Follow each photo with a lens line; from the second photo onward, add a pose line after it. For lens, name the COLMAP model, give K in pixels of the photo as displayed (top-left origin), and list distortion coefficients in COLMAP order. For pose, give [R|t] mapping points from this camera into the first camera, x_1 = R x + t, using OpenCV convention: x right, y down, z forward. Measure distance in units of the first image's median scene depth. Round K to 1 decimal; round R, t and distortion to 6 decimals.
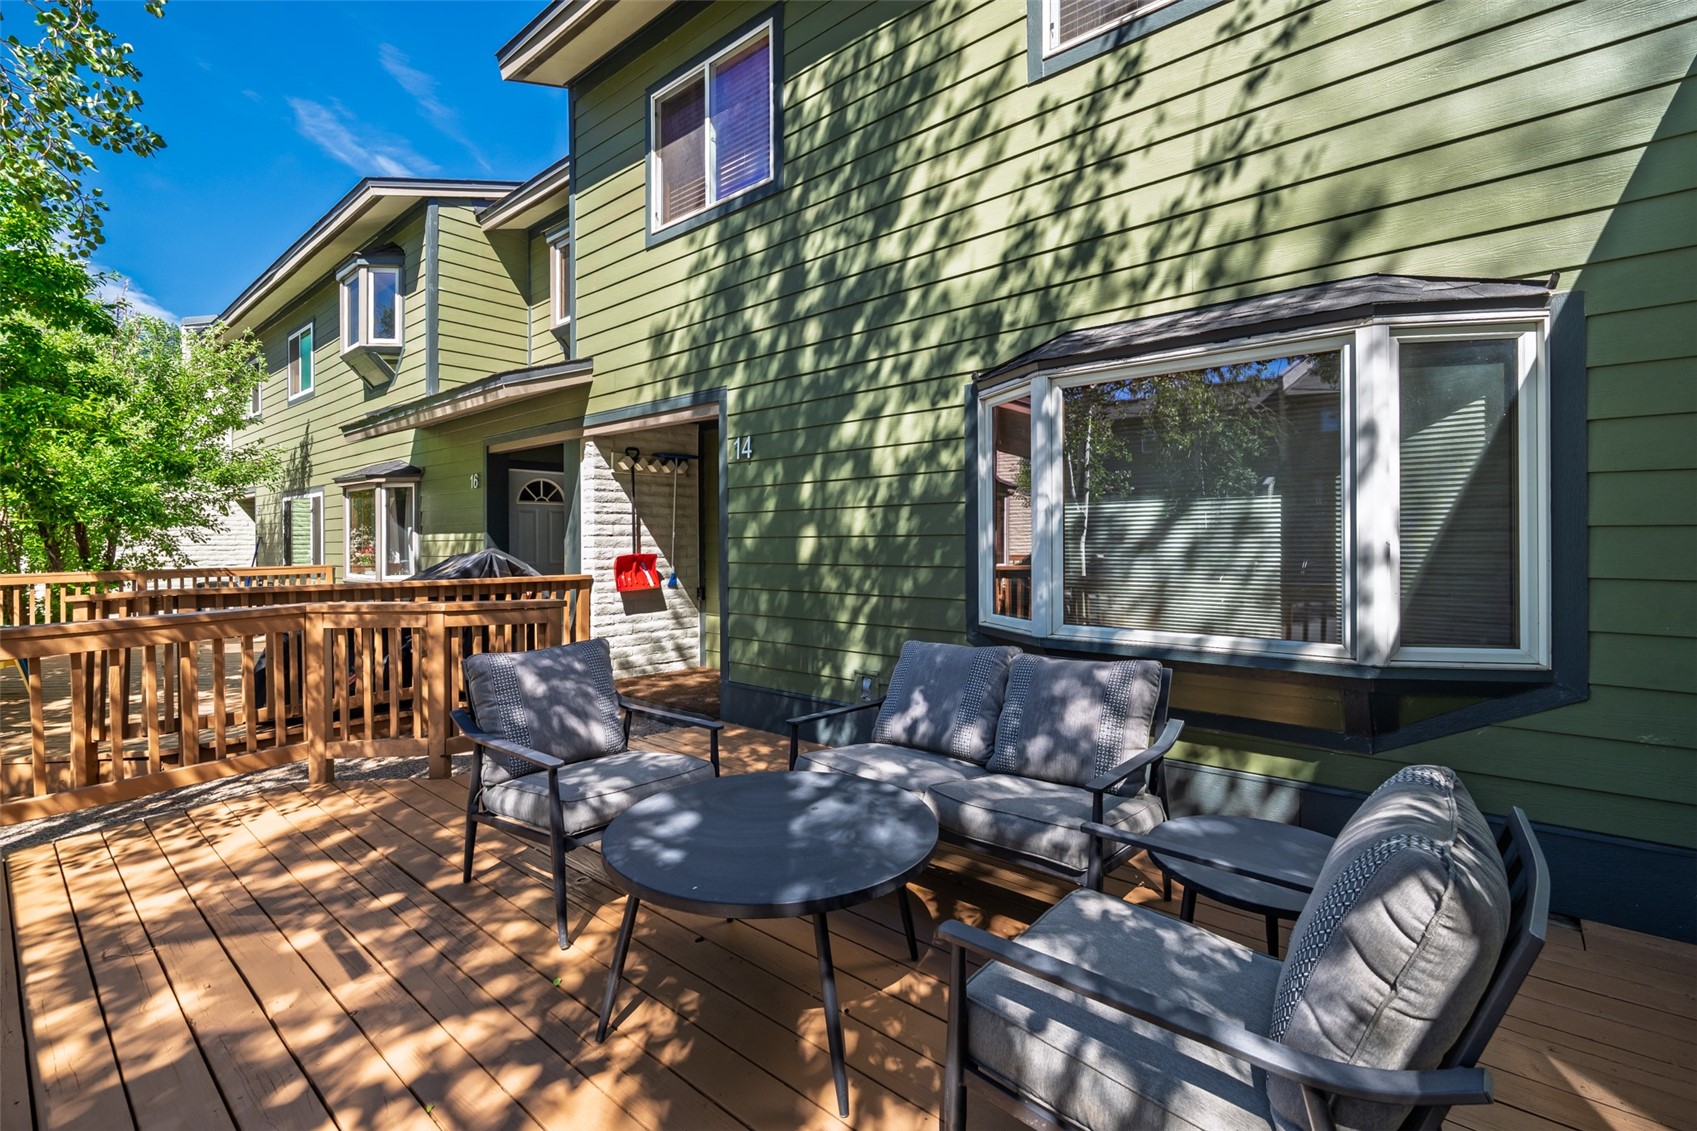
lens RADIAL K [[733.3, 0, 855.5], [0, 733.3, 535.7], [0, 0, 1]] dist [-0.001611, -0.000148]
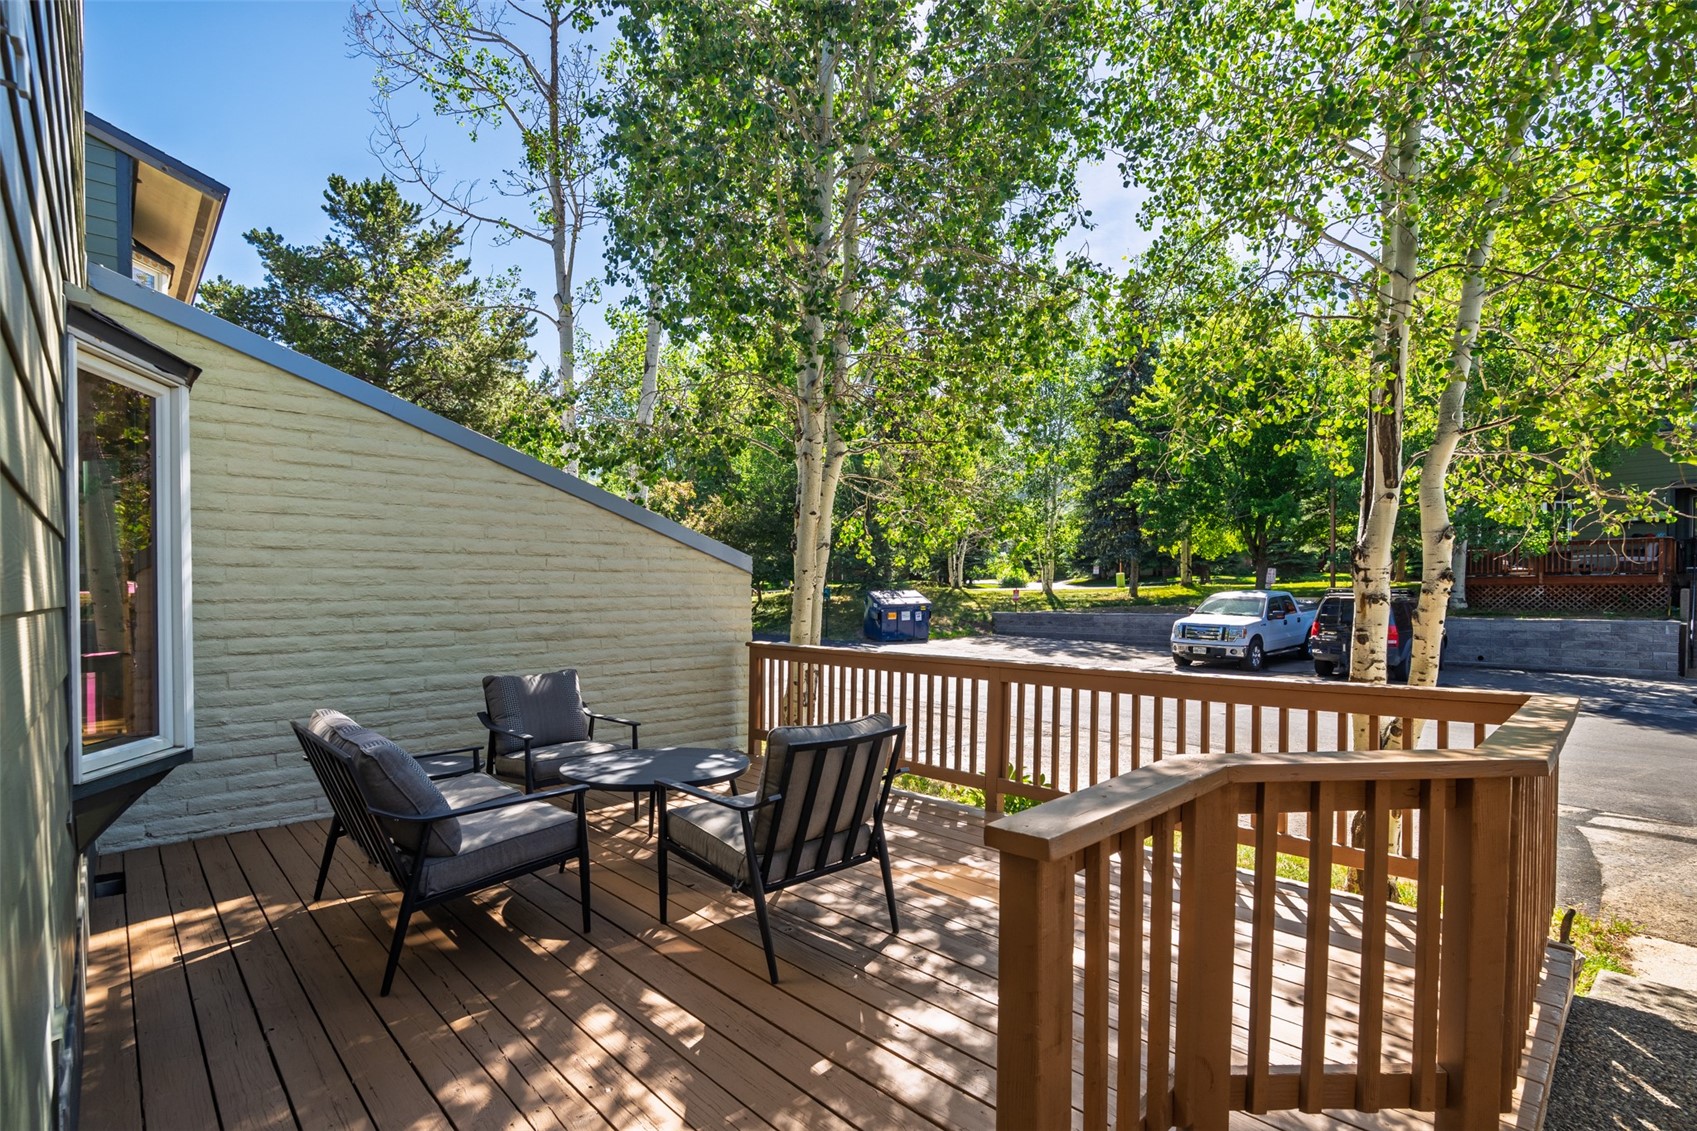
lens RADIAL K [[780.1, 0, 848.5], [0, 780.1, 565.5], [0, 0, 1]] dist [-0.000064, -0.000017]
pose [[-0.991836, 0.022094, 0.125590, -0.729820], [0.016774, 0.998923, -0.043264, 0.004814], [-0.126410, -0.040805, -0.991138, 2.535845]]
